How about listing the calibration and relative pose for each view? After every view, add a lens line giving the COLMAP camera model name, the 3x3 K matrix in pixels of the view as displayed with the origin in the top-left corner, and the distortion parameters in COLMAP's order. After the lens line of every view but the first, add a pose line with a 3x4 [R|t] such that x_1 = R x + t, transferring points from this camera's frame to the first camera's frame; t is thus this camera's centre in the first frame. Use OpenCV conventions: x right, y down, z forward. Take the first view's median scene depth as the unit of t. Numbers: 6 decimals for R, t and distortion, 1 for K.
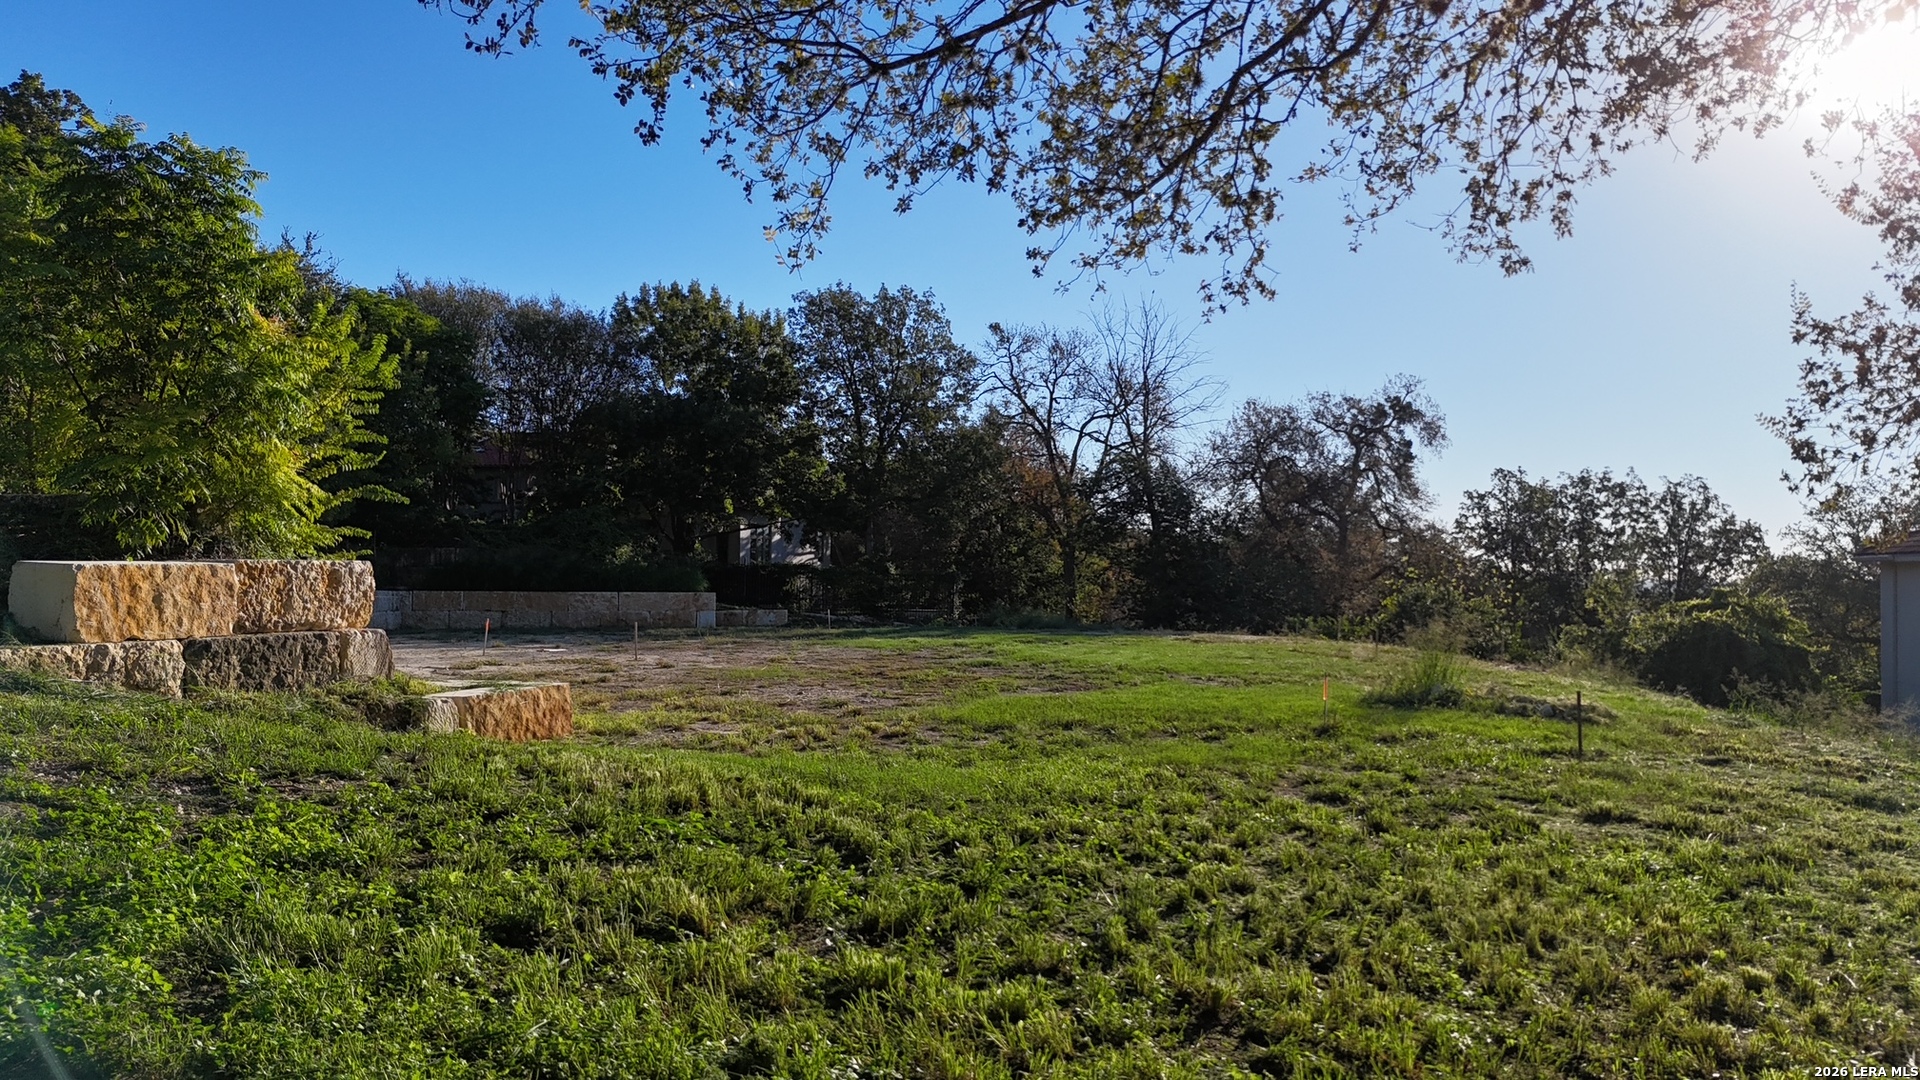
lens RADIAL K [[1420.0, 0, 960.0], [0, 1420.0, 540.0], [0, 0, 1]] dist [0.072228, -0.076574]
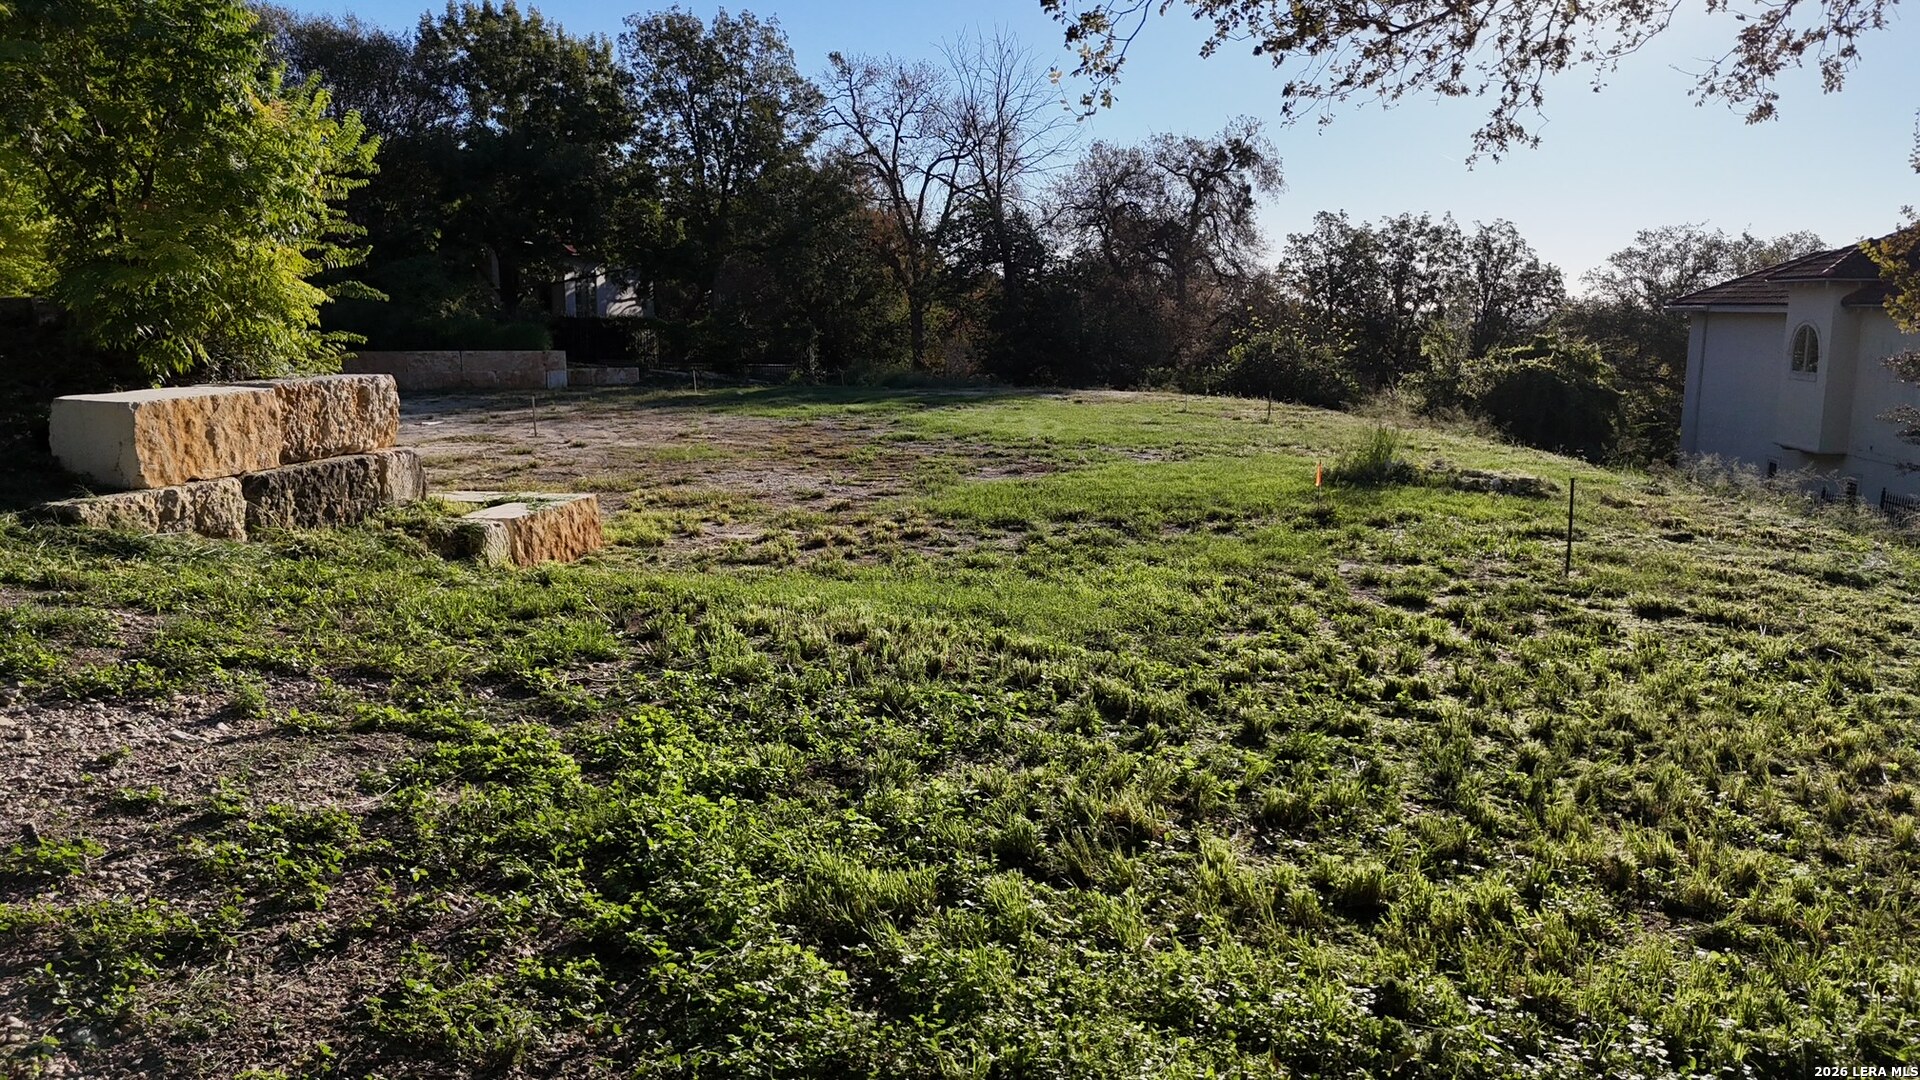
lens RADIAL K [[1419.2, 0, 1025.9], [0, 1419.2, 569.8], [0, 0, 1]] dist [0.058363, -0.064611]
pose [[0.989201, -0.030921, 0.143267, -0.159103], [0.002741, 0.981224, 0.192850, -0.042853], [-0.146541, -0.190375, 0.970713, 0.024384]]
